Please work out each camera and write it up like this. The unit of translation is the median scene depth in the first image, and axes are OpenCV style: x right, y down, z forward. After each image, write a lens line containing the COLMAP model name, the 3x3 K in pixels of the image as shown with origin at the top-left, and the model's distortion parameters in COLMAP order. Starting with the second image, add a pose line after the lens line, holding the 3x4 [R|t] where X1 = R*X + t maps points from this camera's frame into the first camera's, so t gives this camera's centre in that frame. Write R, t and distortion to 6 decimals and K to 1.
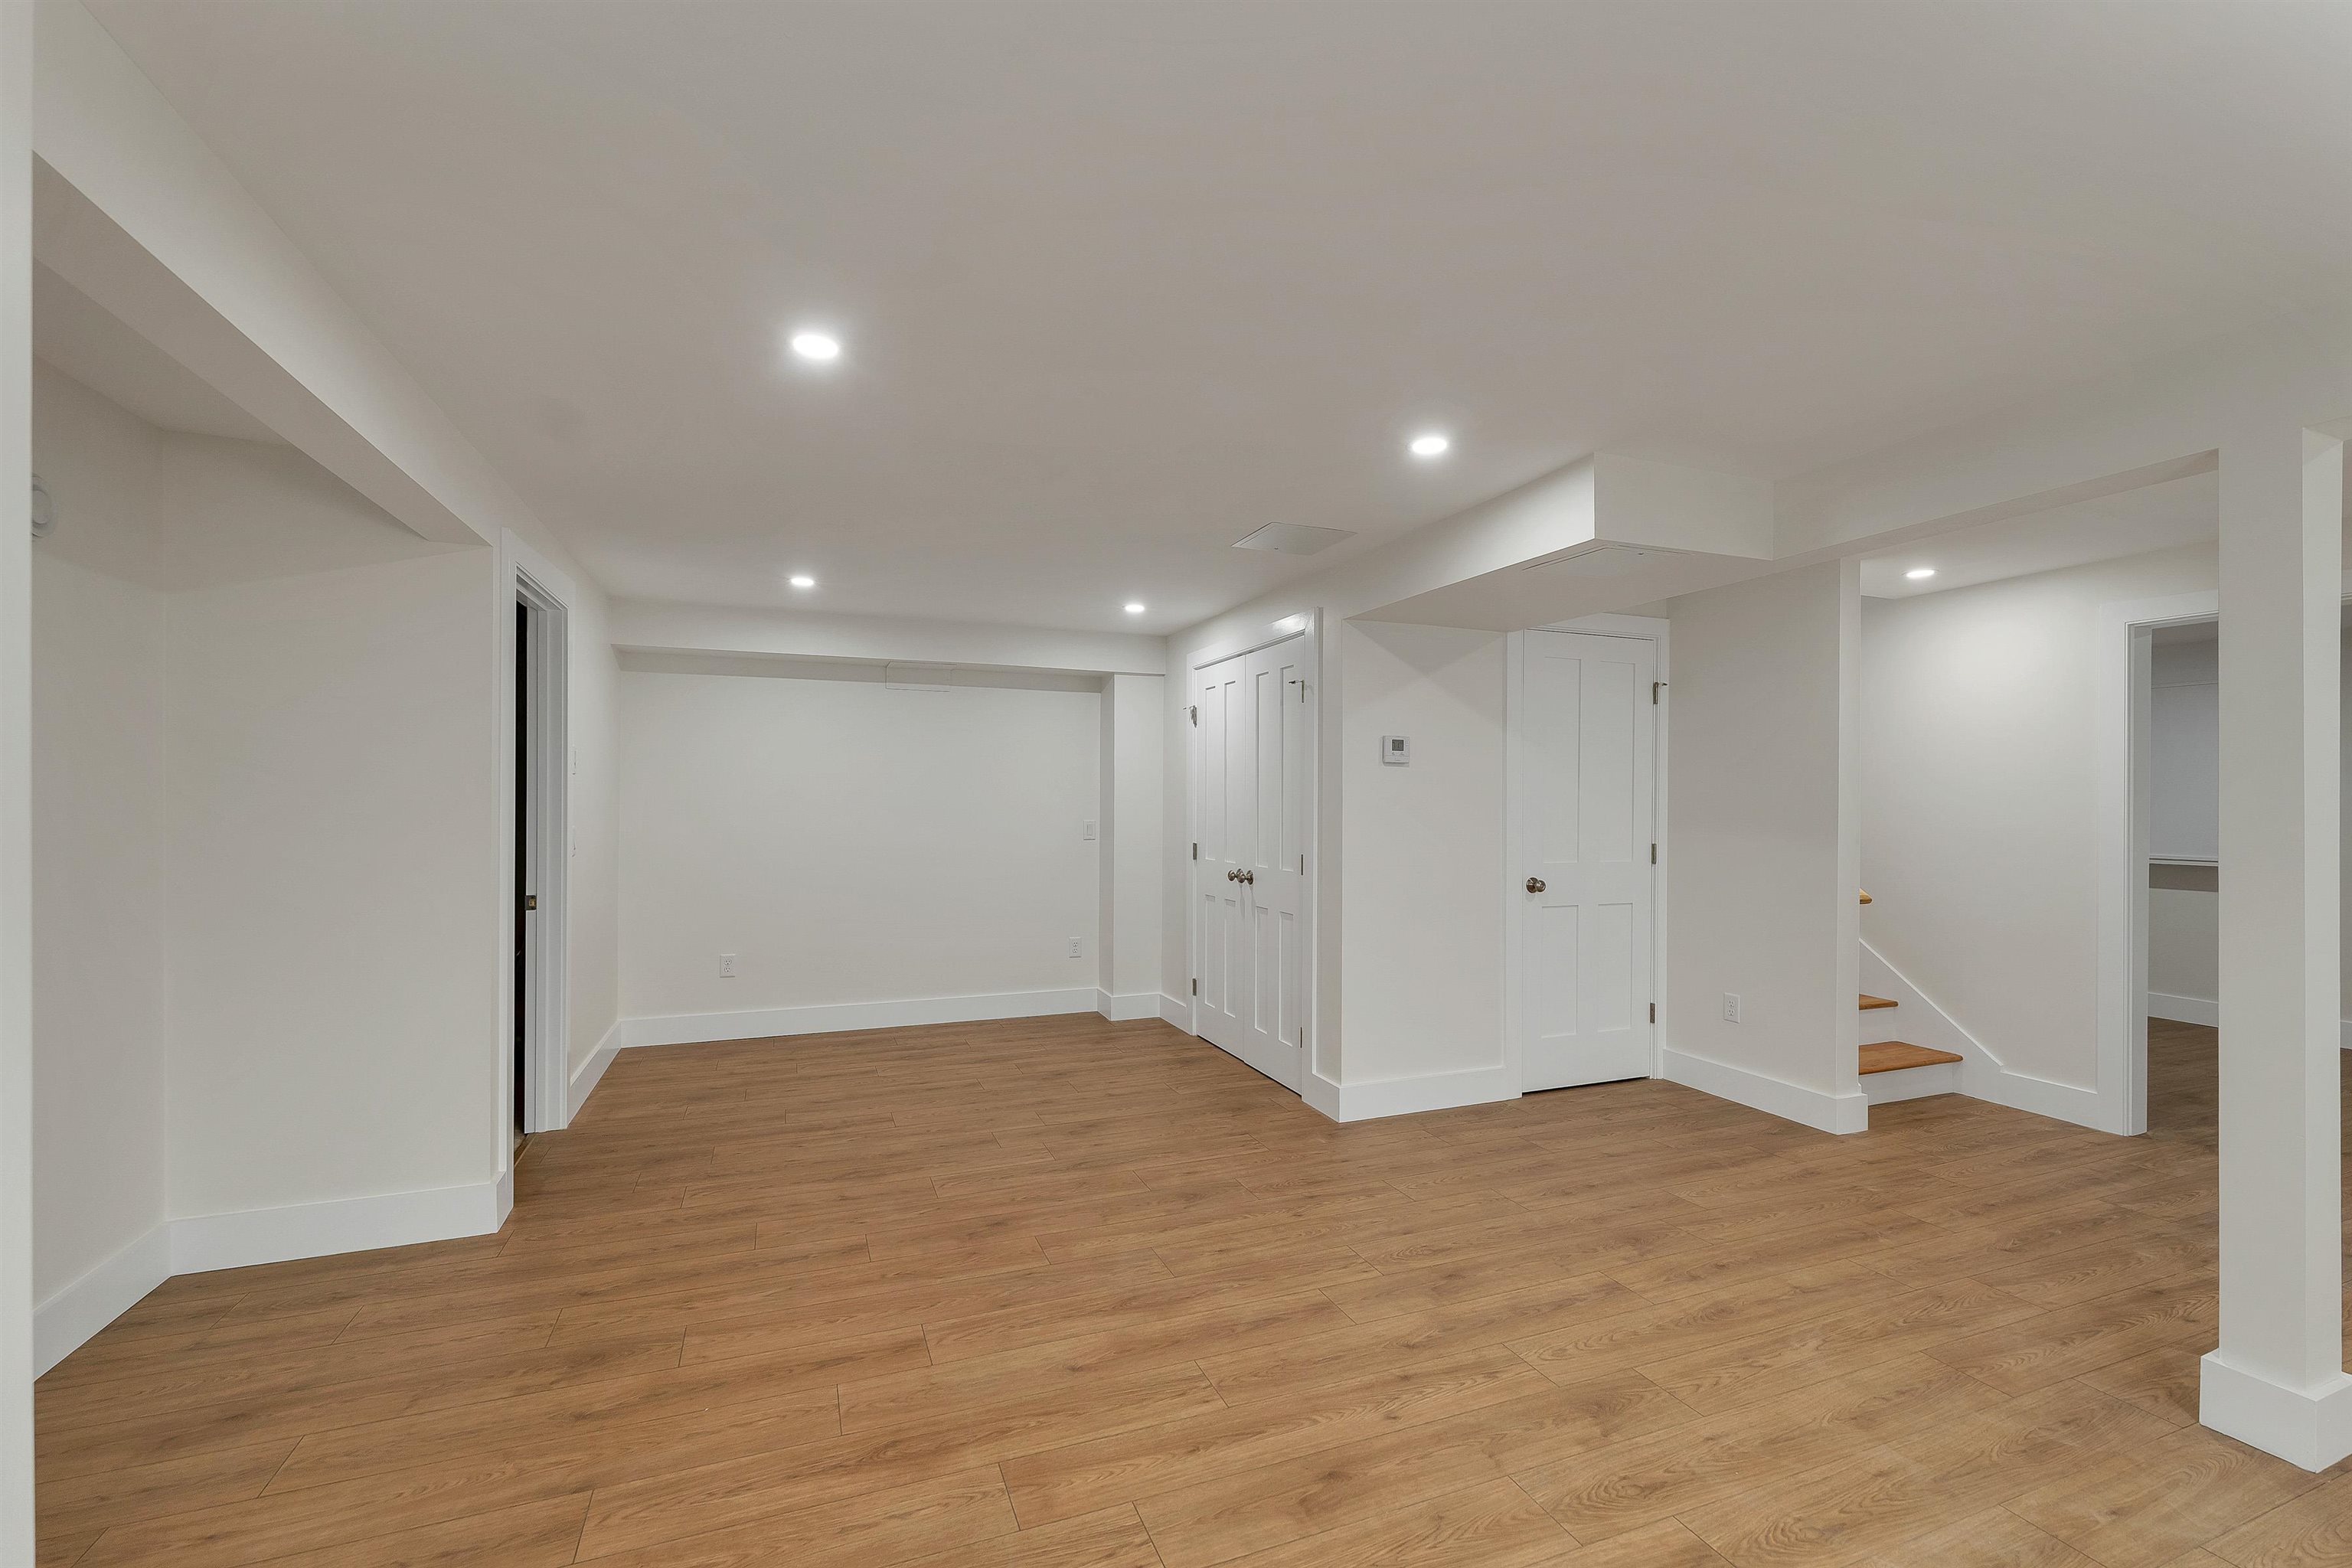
lens RADIAL K [[1000.5, 0, 1163.1], [0, 1000.5, 790.4], [0, 0, 1]] dist [0.001067, -0.000012]
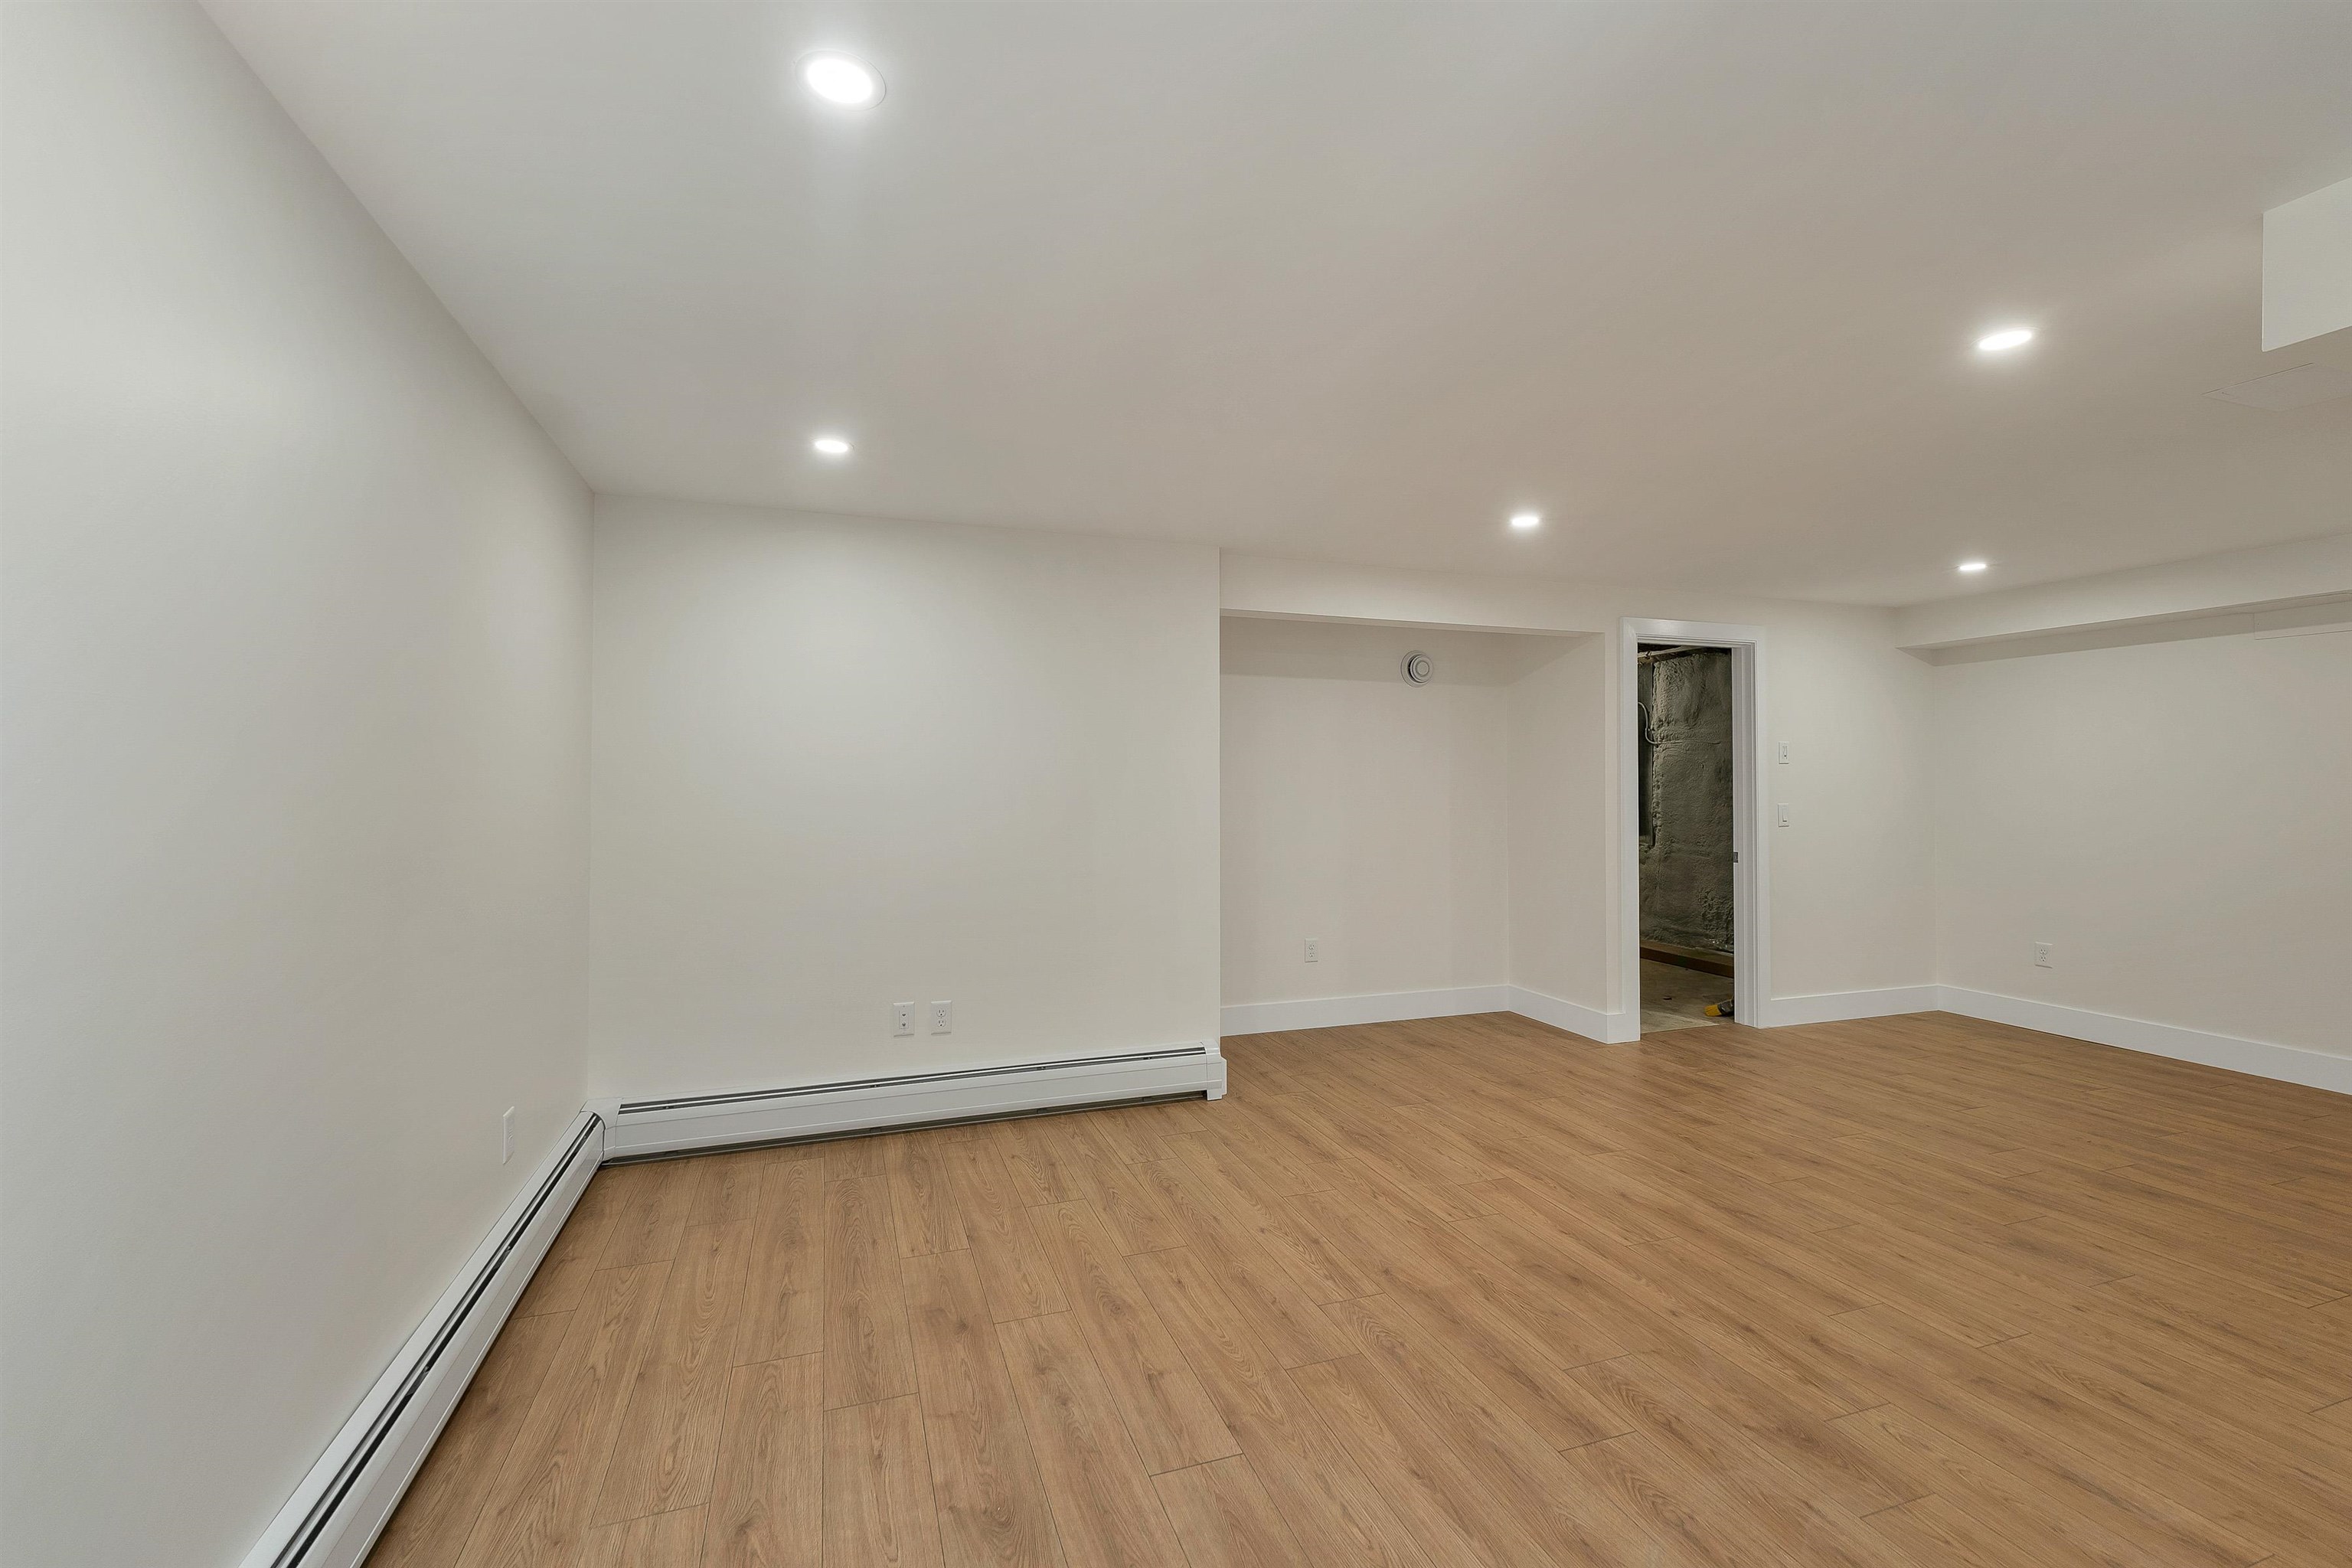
lens RADIAL K [[1000.5, 0, 1163.1], [0, 1000.5, 790.4], [0, 0, 1]] dist [0.001067, -0.000012]
pose [[-0.046954, 0.006984, -0.998873, 1.196078], [0.009142, 0.999937, 0.006562, -0.001104], [0.998855, -0.008823, -0.047015, 0.386067]]
